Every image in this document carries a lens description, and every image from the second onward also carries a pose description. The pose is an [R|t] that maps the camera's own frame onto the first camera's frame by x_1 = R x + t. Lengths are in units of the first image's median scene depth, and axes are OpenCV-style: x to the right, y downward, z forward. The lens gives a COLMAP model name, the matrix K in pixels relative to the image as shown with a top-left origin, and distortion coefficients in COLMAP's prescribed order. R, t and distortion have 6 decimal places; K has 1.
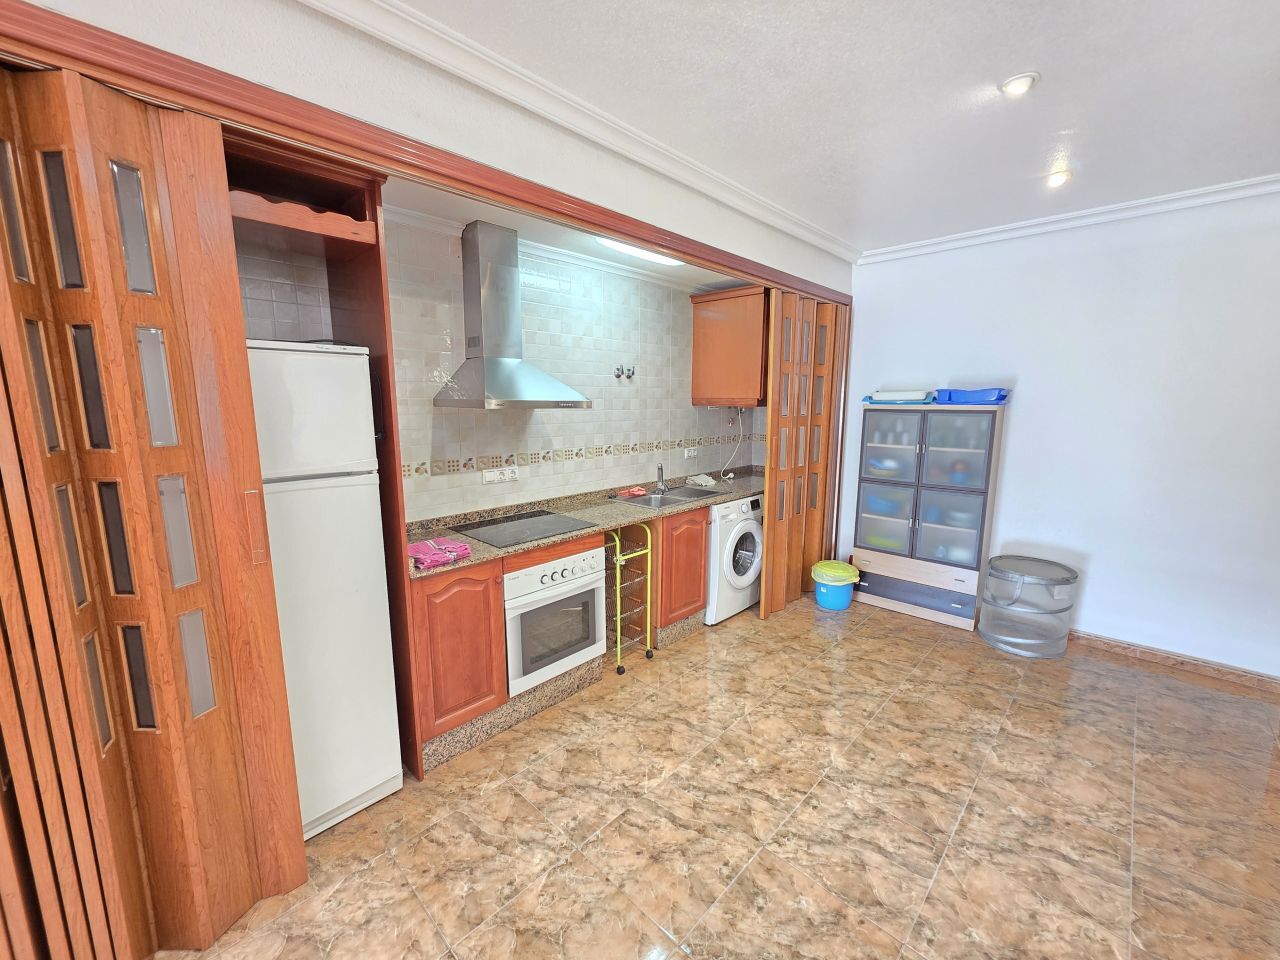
lens RADIAL K [[508.3, 0, 637.2], [0, 508.3, 480.1], [0, 0, 1]] dist [0.001728, 0.000071]
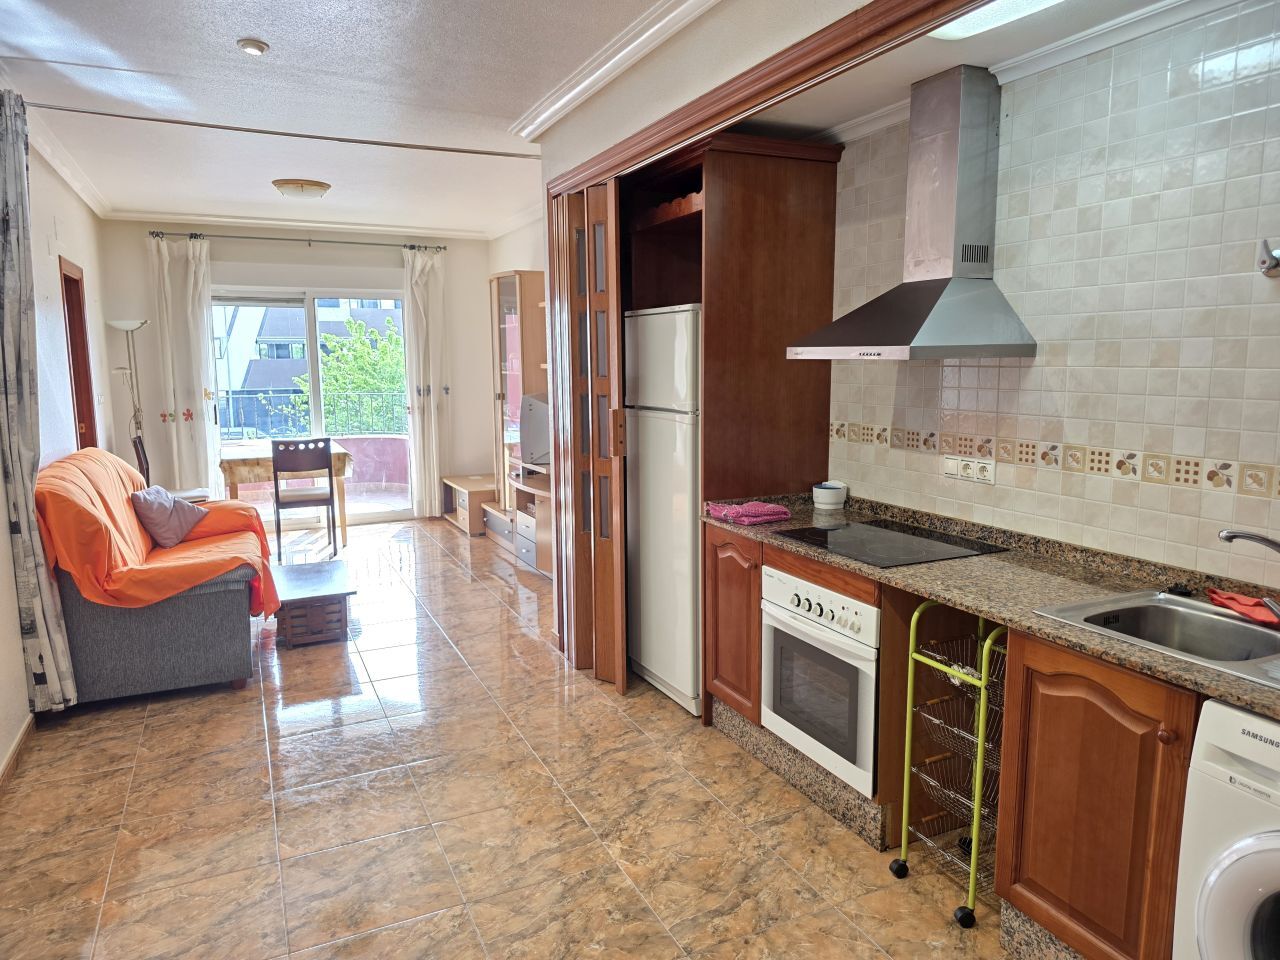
lens RADIAL K [[869.0, 0, 656.2], [0, 869.0, 473.8], [0, 0, 1]] dist [0.030389, -0.040192]
pose [[-0.342432, 0.128910, -0.930657, 0.912130], [-0.138685, 0.972757, 0.185770, -0.160301], [0.929251, 0.192682, -0.315225, 1.079671]]
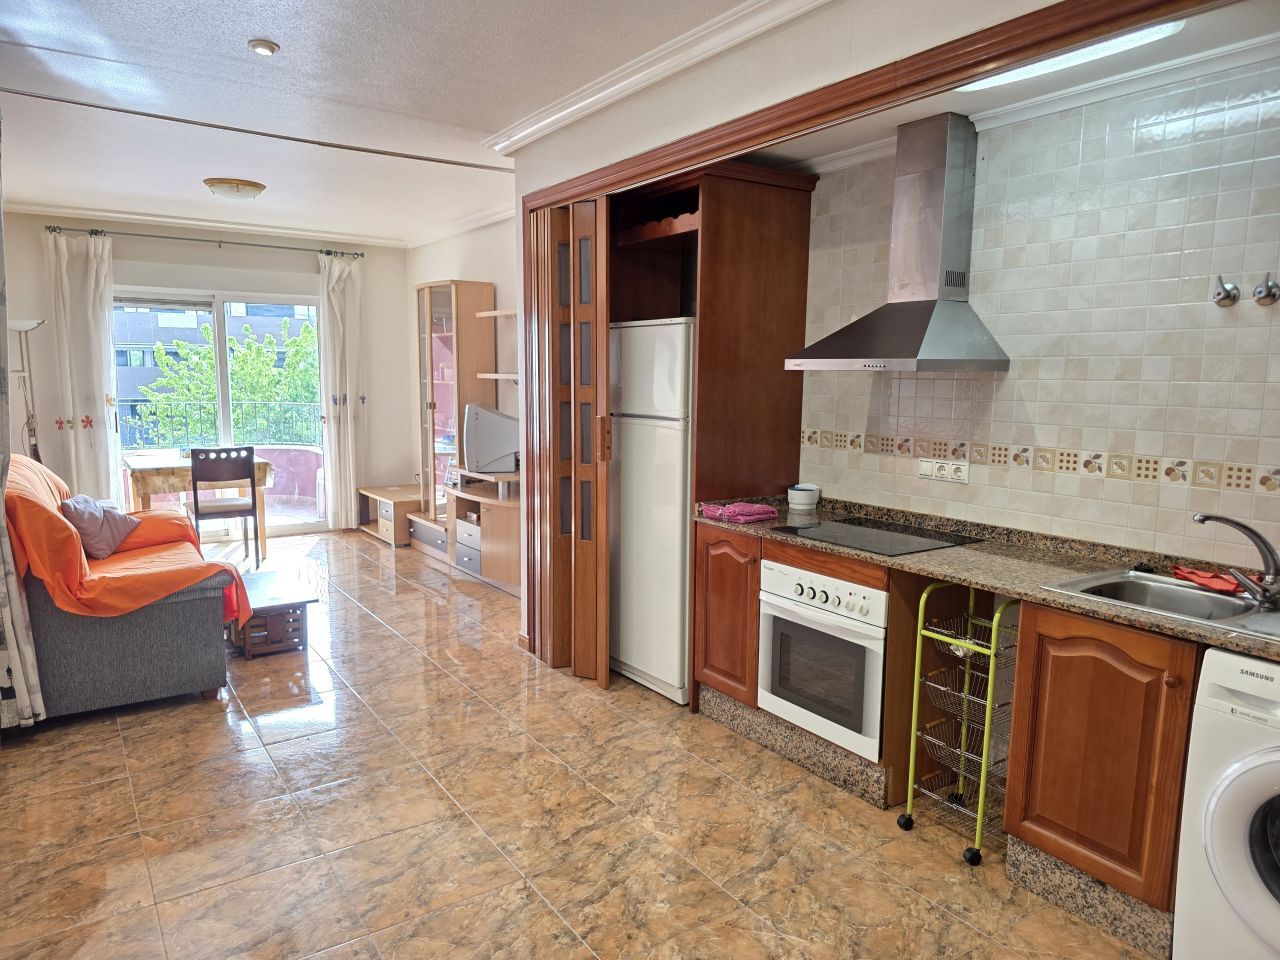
lens RADIAL K [[867.0, 0, 651.2], [0, 867.0, 490.3], [0, 0, 1]] dist [0.032498, -0.040725]
pose [[-0.196249, 0.130178, -0.971874, 1.044833], [-0.162059, 0.973212, 0.163082, -0.121715], [0.967069, 0.189505, -0.169895, 0.905682]]
